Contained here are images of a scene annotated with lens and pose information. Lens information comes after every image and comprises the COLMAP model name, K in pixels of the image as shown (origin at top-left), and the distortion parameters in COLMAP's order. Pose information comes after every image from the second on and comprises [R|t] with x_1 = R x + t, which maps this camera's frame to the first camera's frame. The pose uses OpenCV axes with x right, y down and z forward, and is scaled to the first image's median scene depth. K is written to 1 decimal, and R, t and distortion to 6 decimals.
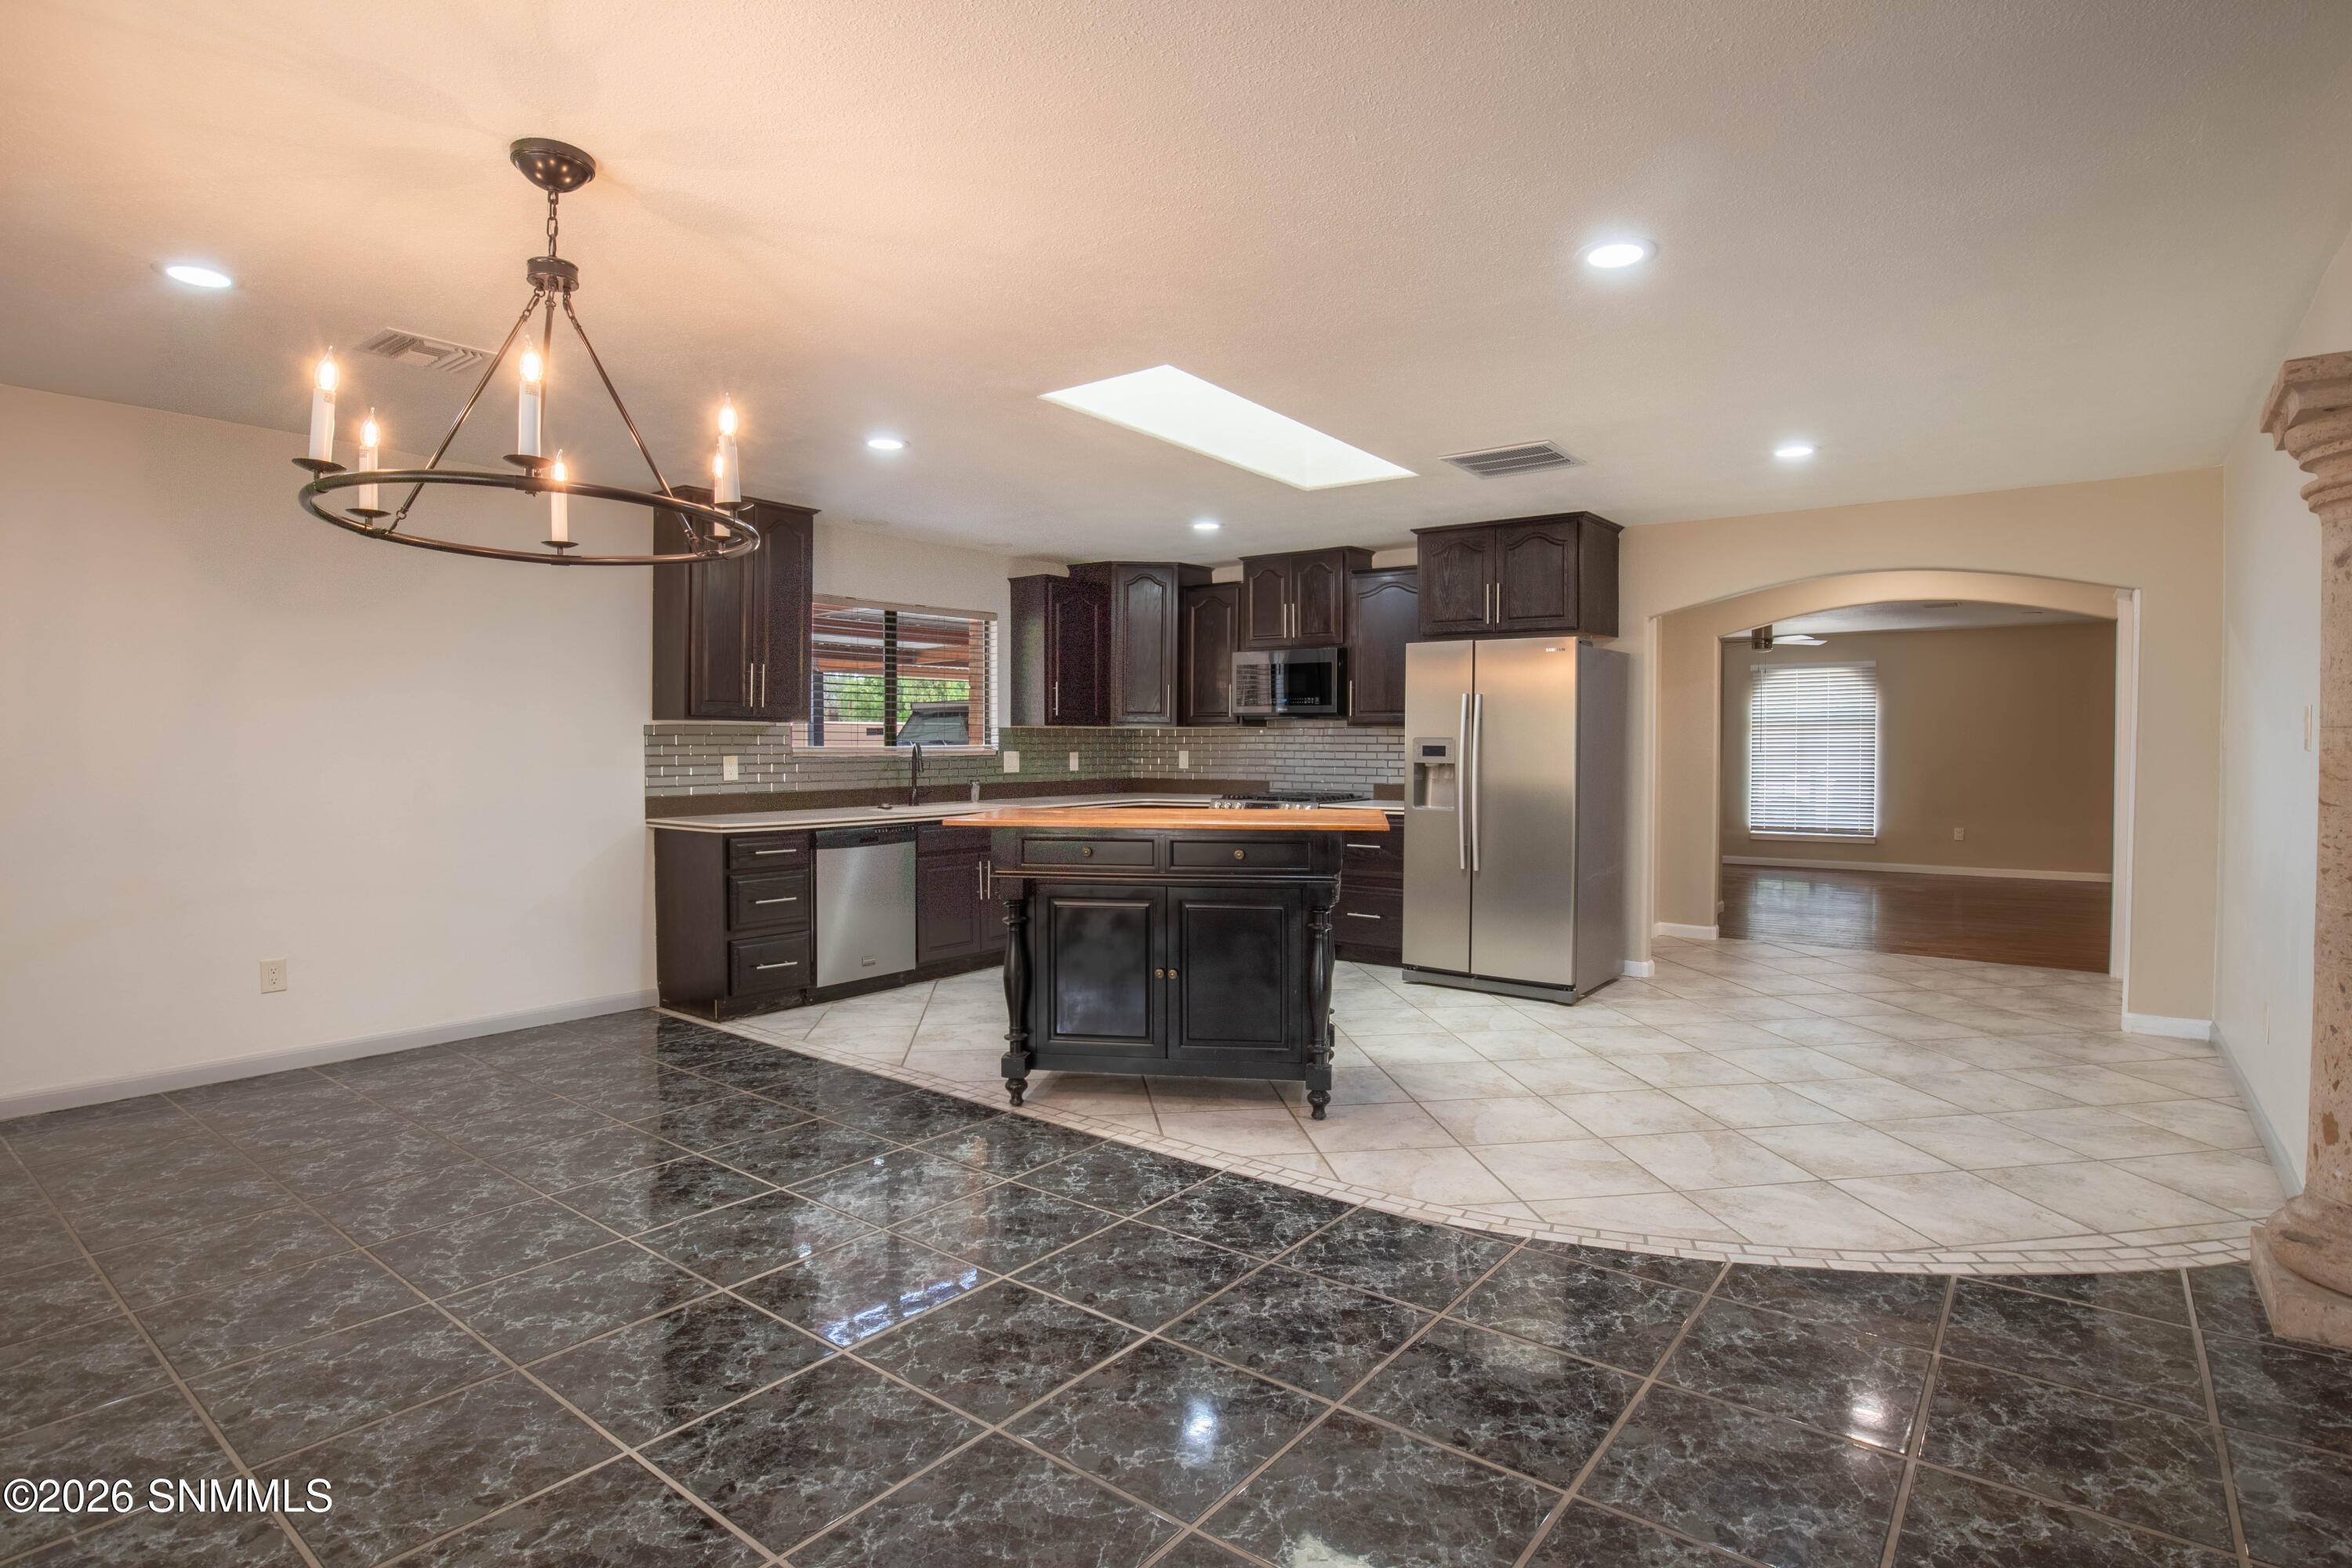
lens RADIAL K [[1178.5, 0, 1184.2], [0, 1178.5, 789.9], [0, 0, 1]] dist [-0.045855, 0.010692]
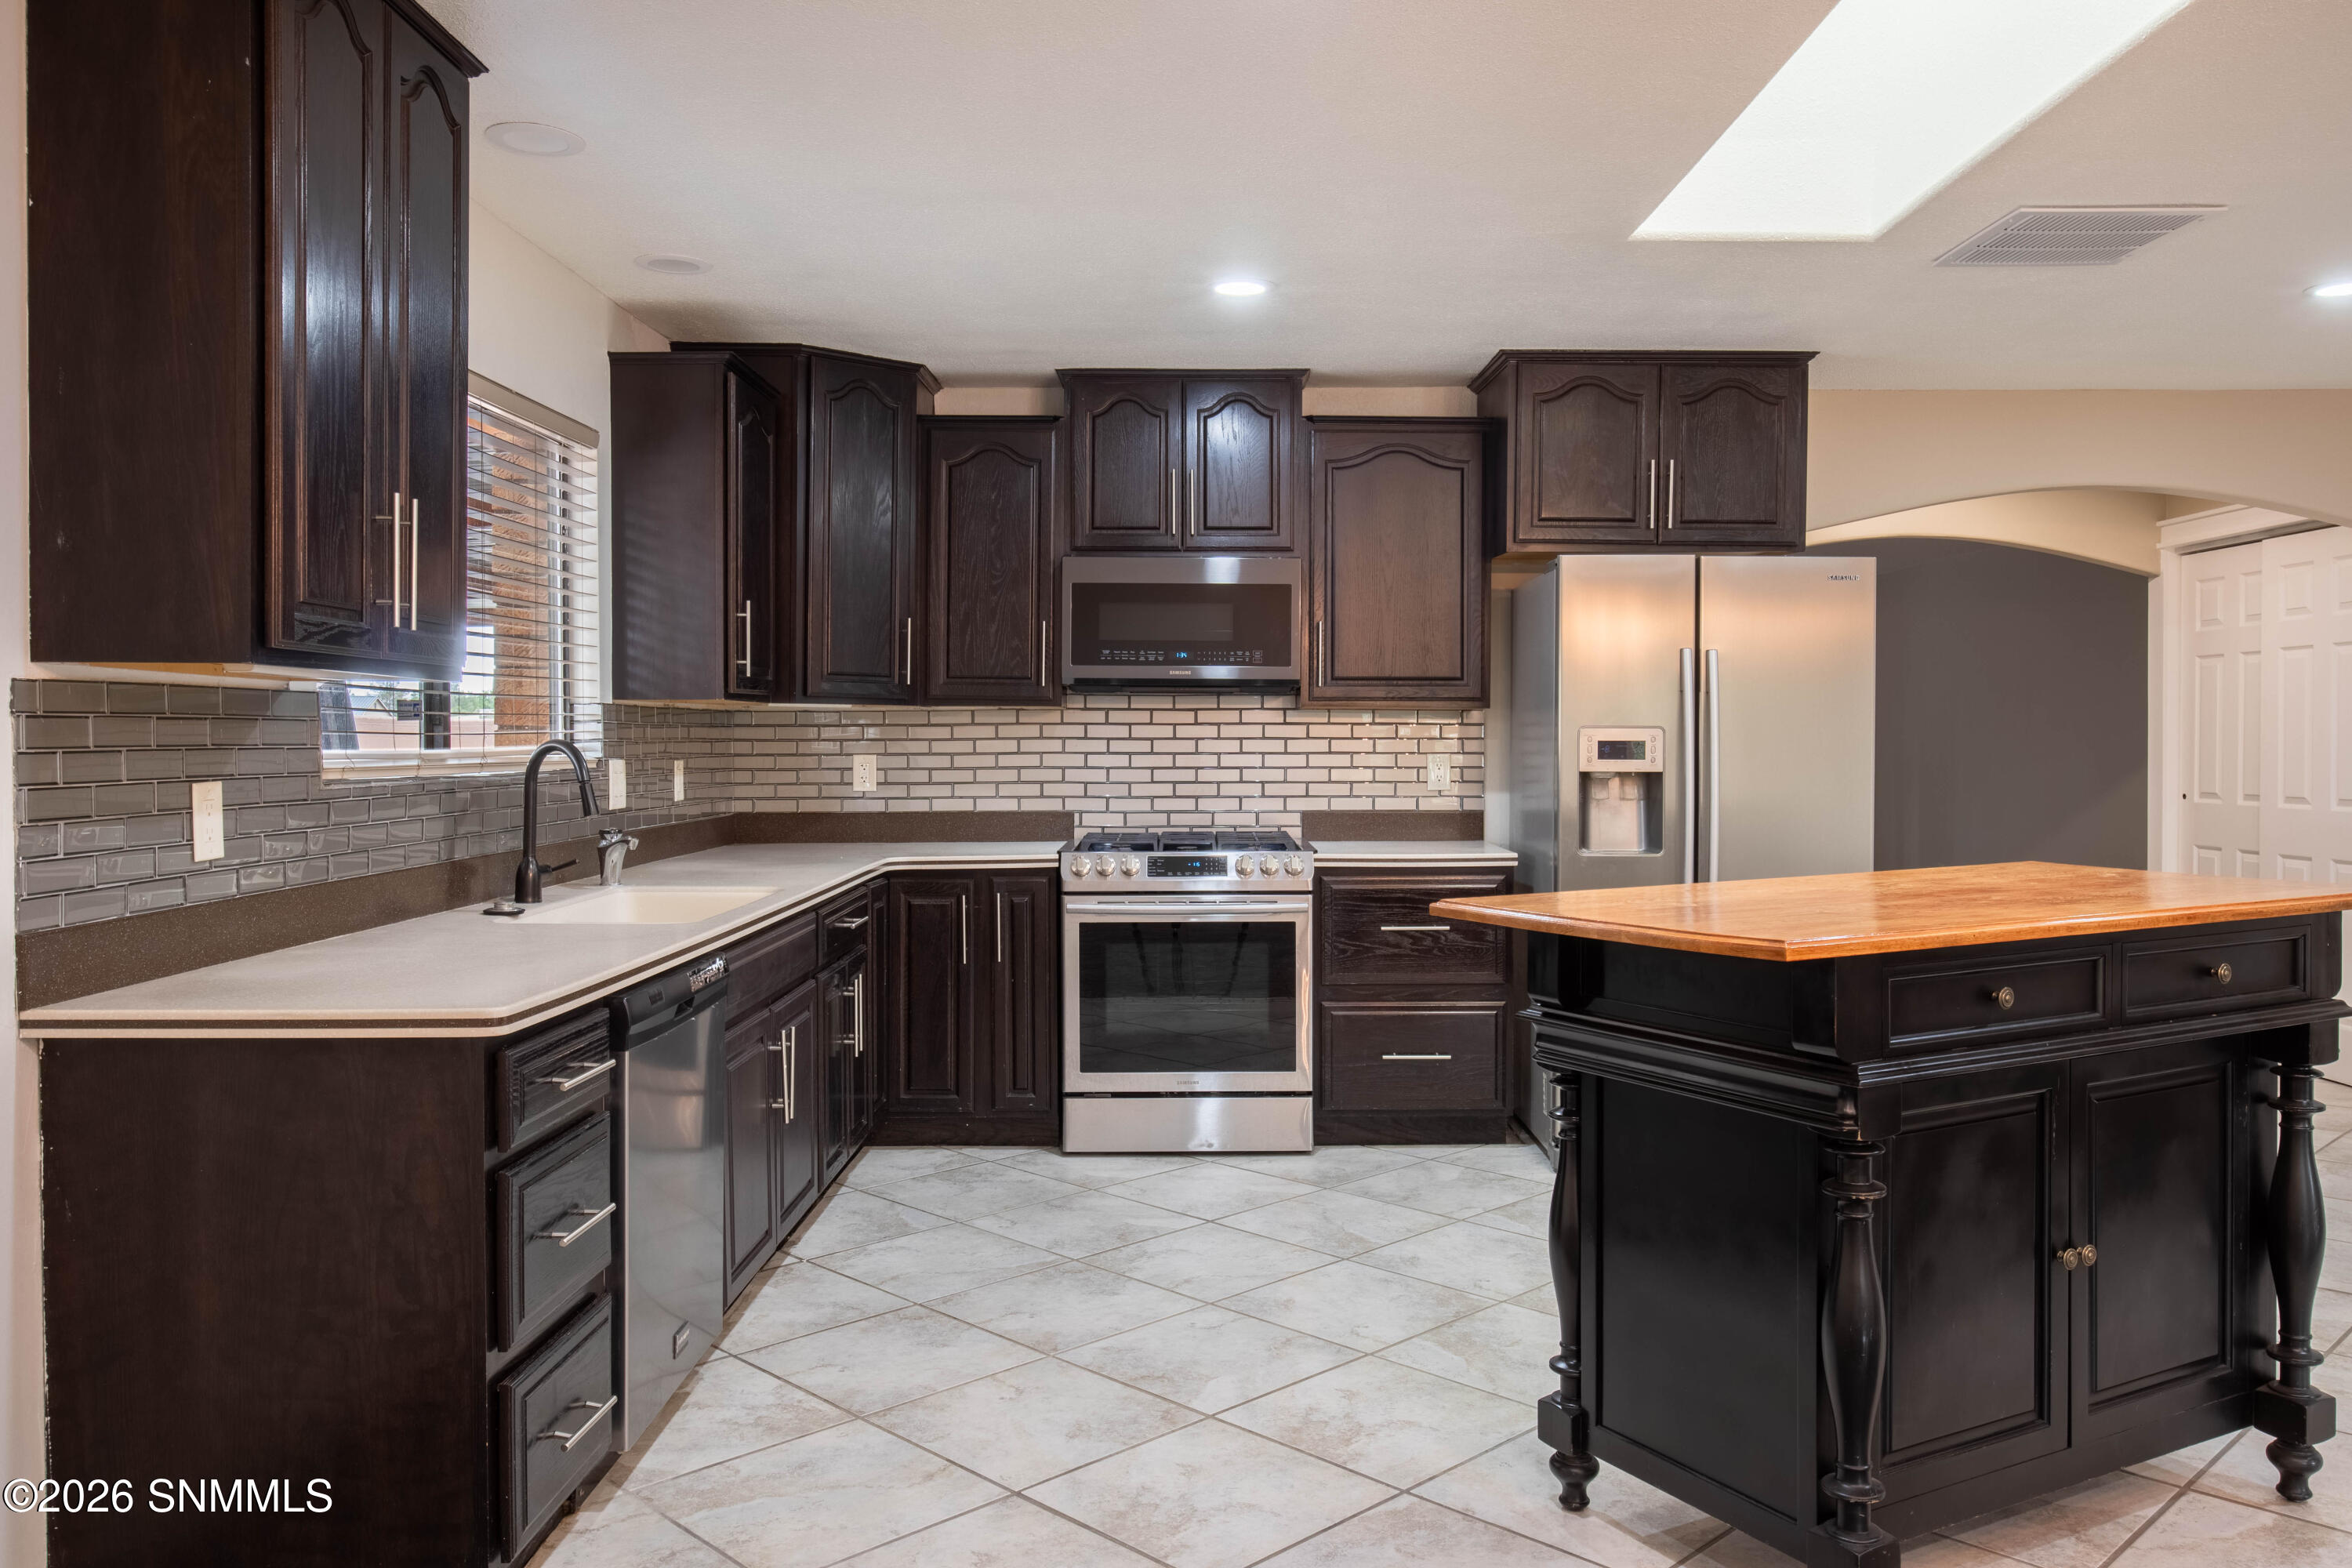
lens RADIAL K [[1789.5, 0, 1180.8], [0, 1789.5, 775.5], [0, 0, 1]] dist [-0.000372, 0.009230]
pose [[0.798861, -0.015734, 0.601310, -0.473354], [0.026984, 0.999589, -0.009693, -0.019153], [-0.600910, 0.023969, 0.798957, 0.457002]]
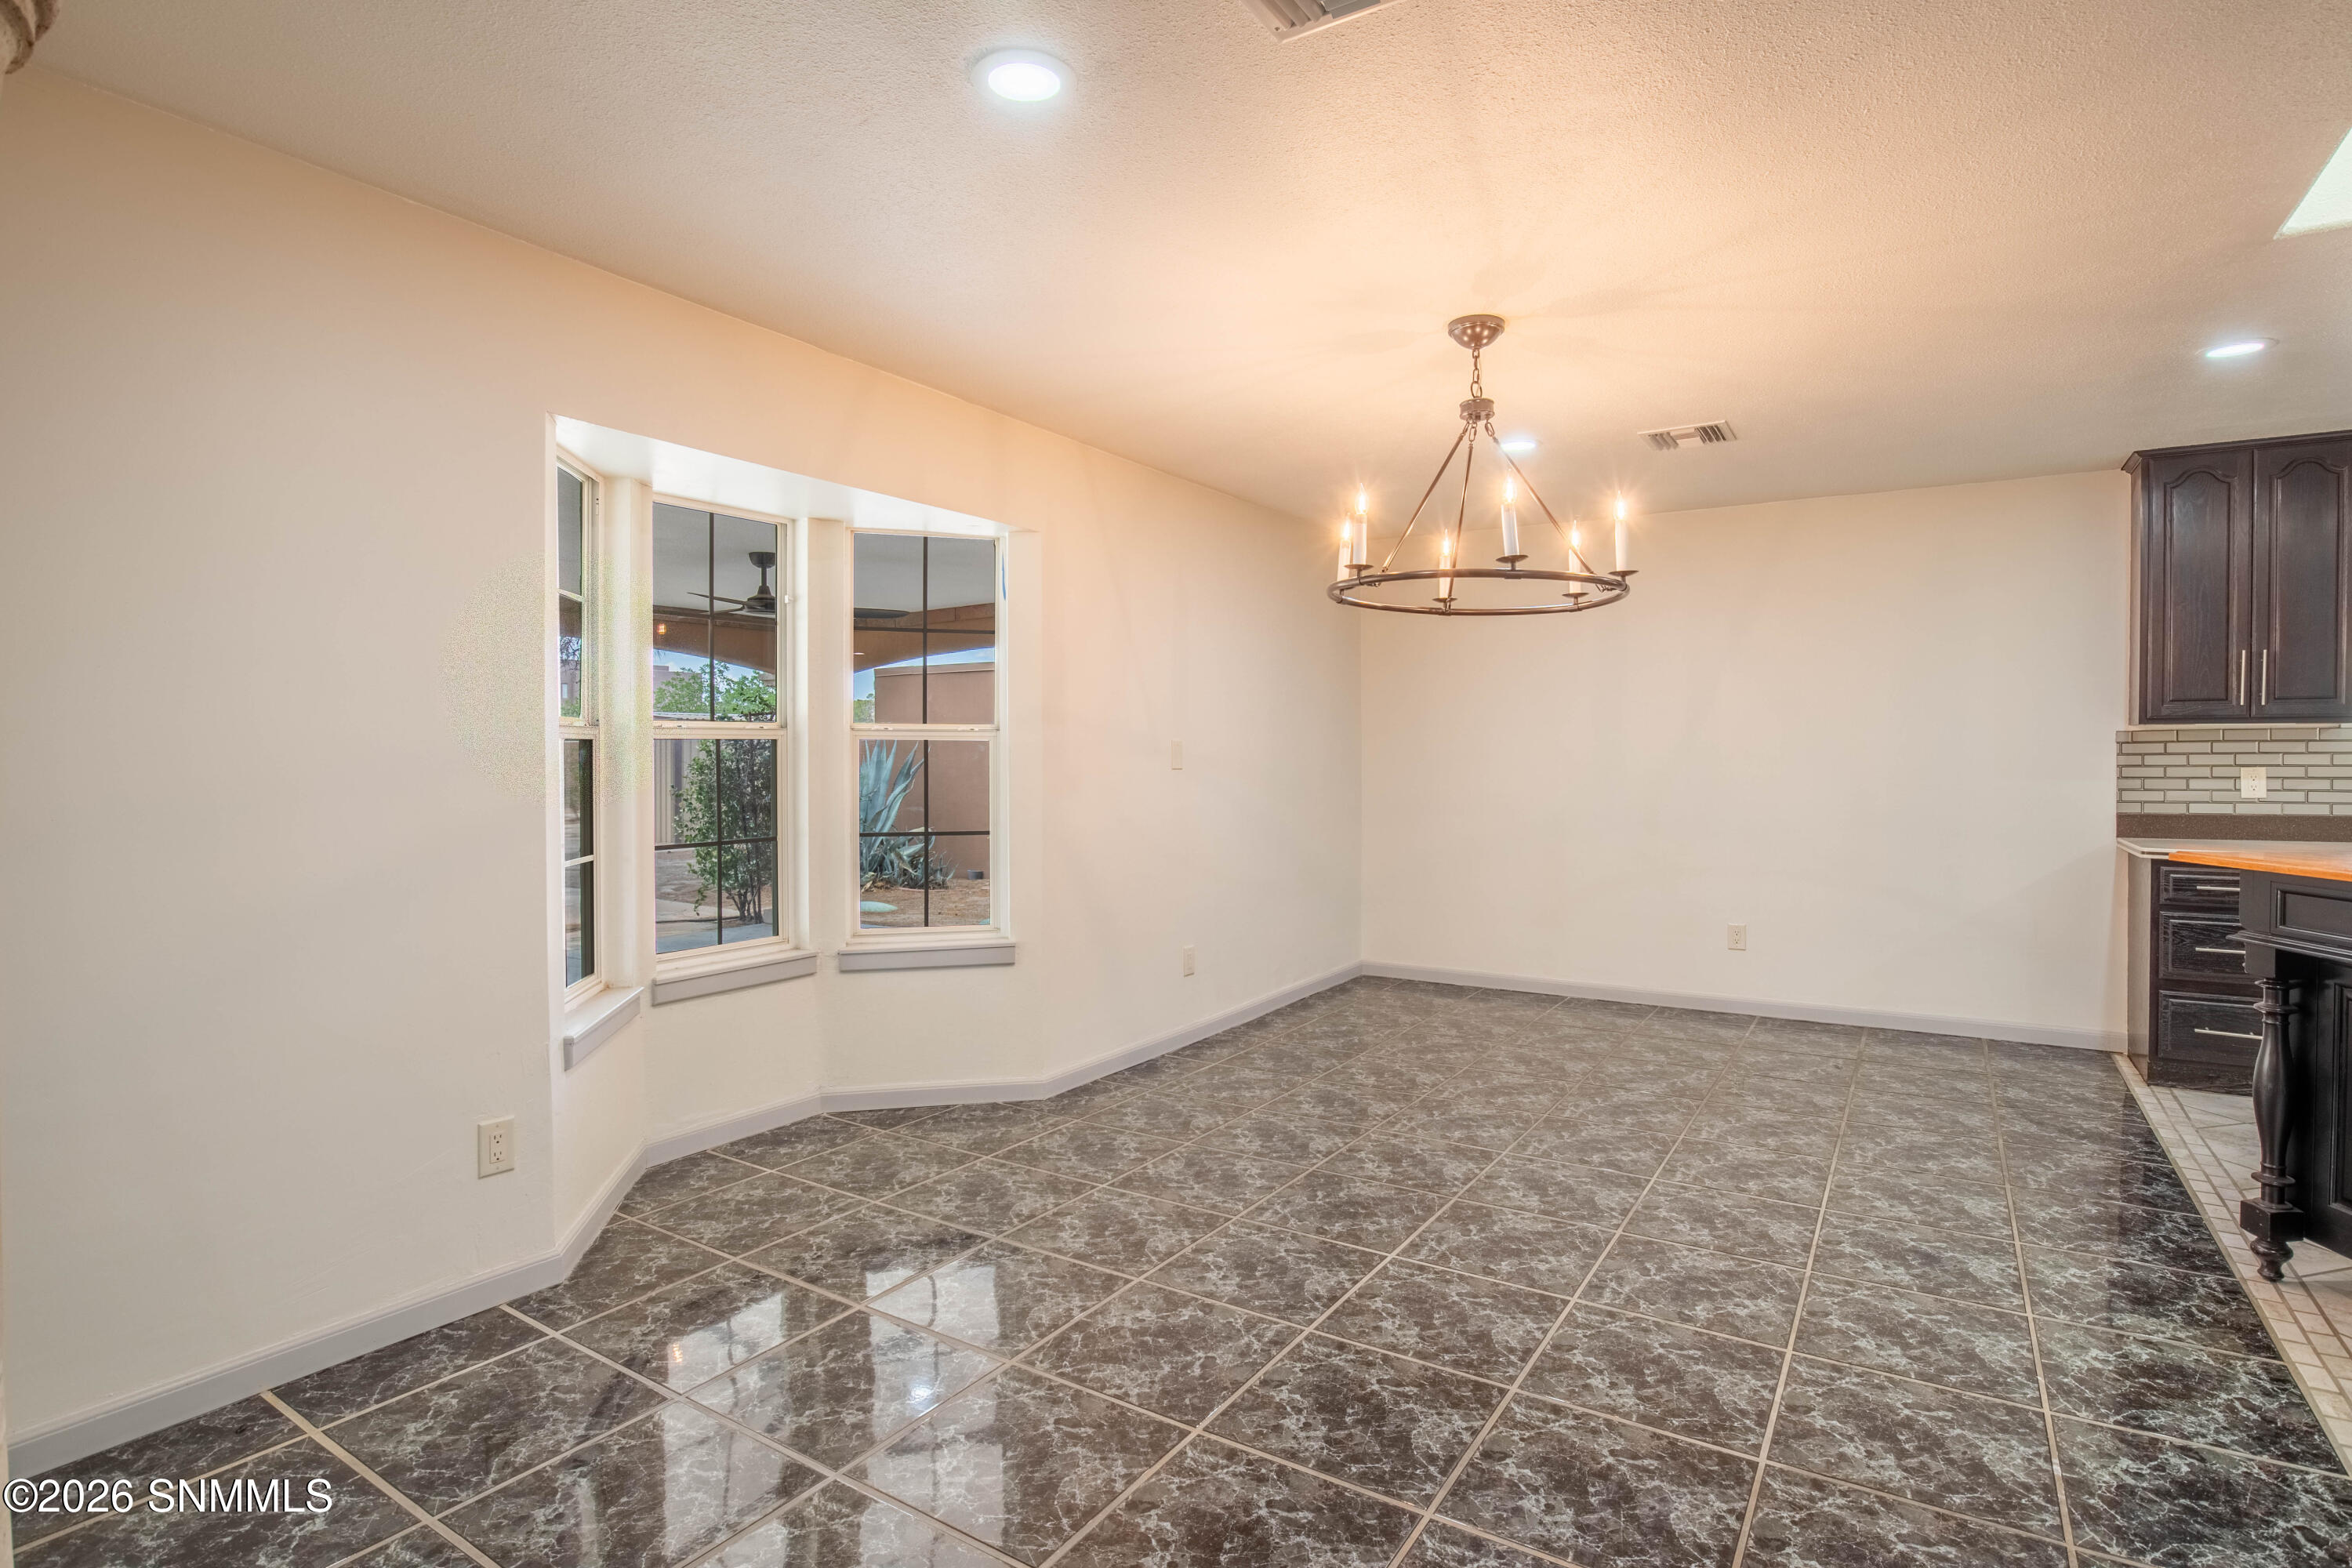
lens RADIAL K [[1178.5, 0, 1197.2], [0, 1178.5, 764.0], [0, 0, 1]] dist [-0.045855, 0.010692]
pose [[0.081991, 0.003057, -0.996628, 0.325162], [-0.038153, 0.999272, -0.000074, -0.003836], [0.995902, 0.038031, 0.082048, 0.225698]]
